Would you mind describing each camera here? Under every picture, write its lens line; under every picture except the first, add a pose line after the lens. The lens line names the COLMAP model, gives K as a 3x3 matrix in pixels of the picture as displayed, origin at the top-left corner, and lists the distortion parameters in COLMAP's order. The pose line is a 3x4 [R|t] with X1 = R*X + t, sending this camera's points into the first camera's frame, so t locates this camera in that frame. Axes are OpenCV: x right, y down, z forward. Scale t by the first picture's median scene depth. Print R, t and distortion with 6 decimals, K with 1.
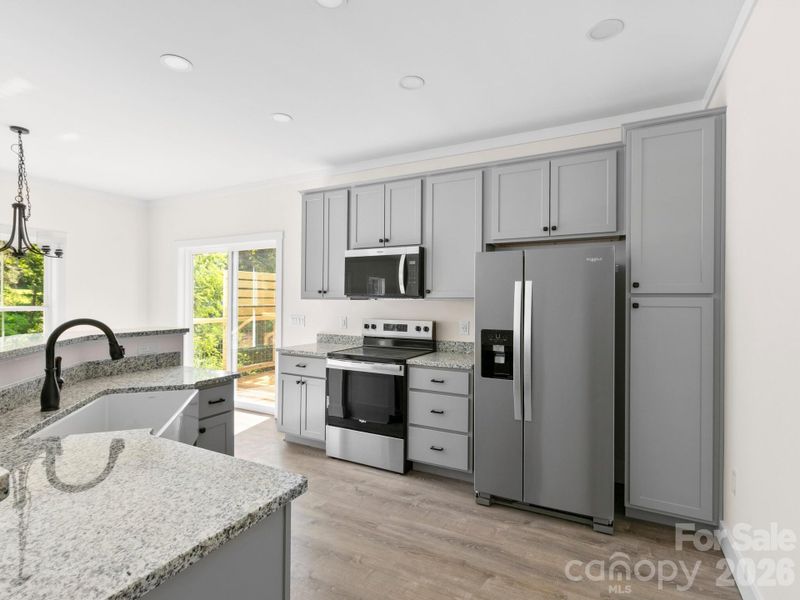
lens RADIAL K [[402.1, 0, 395.5], [0, 402.1, 298.6], [0, 0, 1]] dist [0.009821, -0.002706]
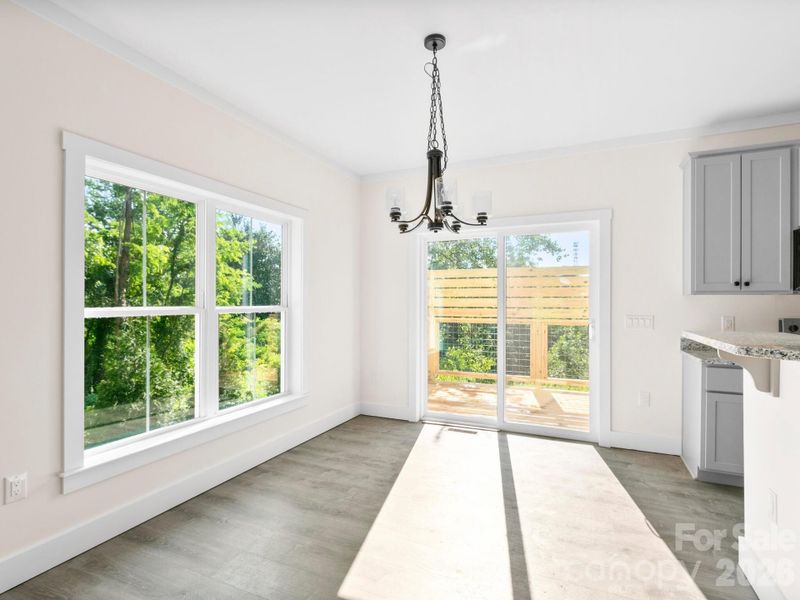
lens RADIAL K [[402.1, 0, 415.2], [0, 402.1, 302.6], [0, 0, 1]] dist [0.009821, -0.002706]
pose [[0.997434, -0.005144, 0.071403, -1.070823], [0.004910, 0.999982, 0.003458, 0.016307], [-0.071419, -0.003098, 0.997442, 0.353608]]
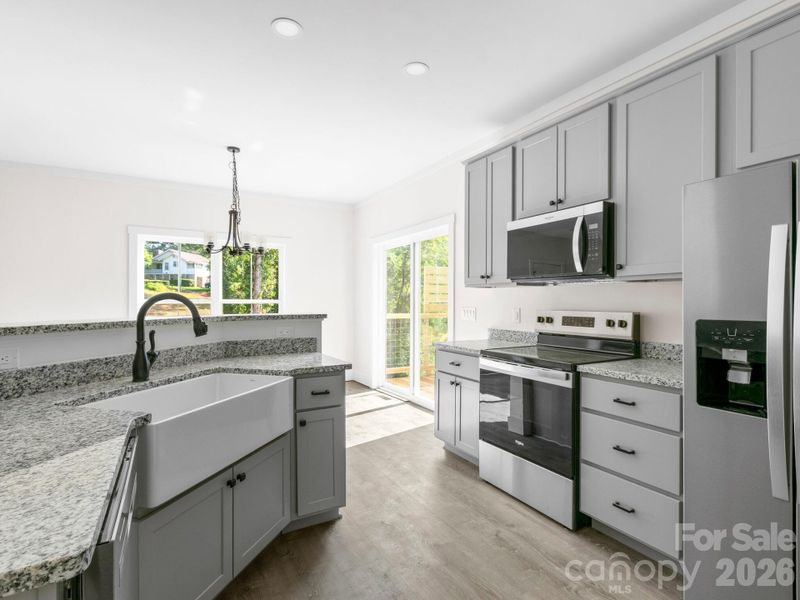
lens RADIAL K [[402.1, 0, 404.2], [0, 402.1, 300.5], [0, 0, 1]] dist [0.009821, -0.002706]
pose [[0.851485, -0.005924, -0.524345, 0.138397], [0.005104, 0.999982, -0.003009, 0.041914], [0.524354, -0.000114, 0.851500, 0.259832]]
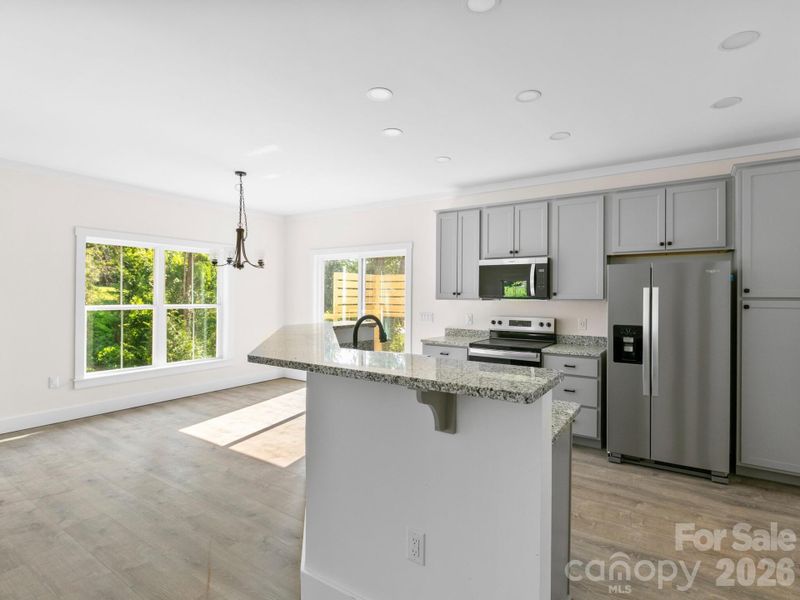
lens RADIAL K [[402.1, 0, 407.8], [0, 402.1, 295.8], [0, 0, 1]] dist [0.009821, -0.002706]
pose [[0.995516, 0.000089, -0.094588, -0.269076], [-0.000009, 1.000000, 0.000844, -0.014616], [0.094588, -0.000839, 0.995516, -0.286788]]
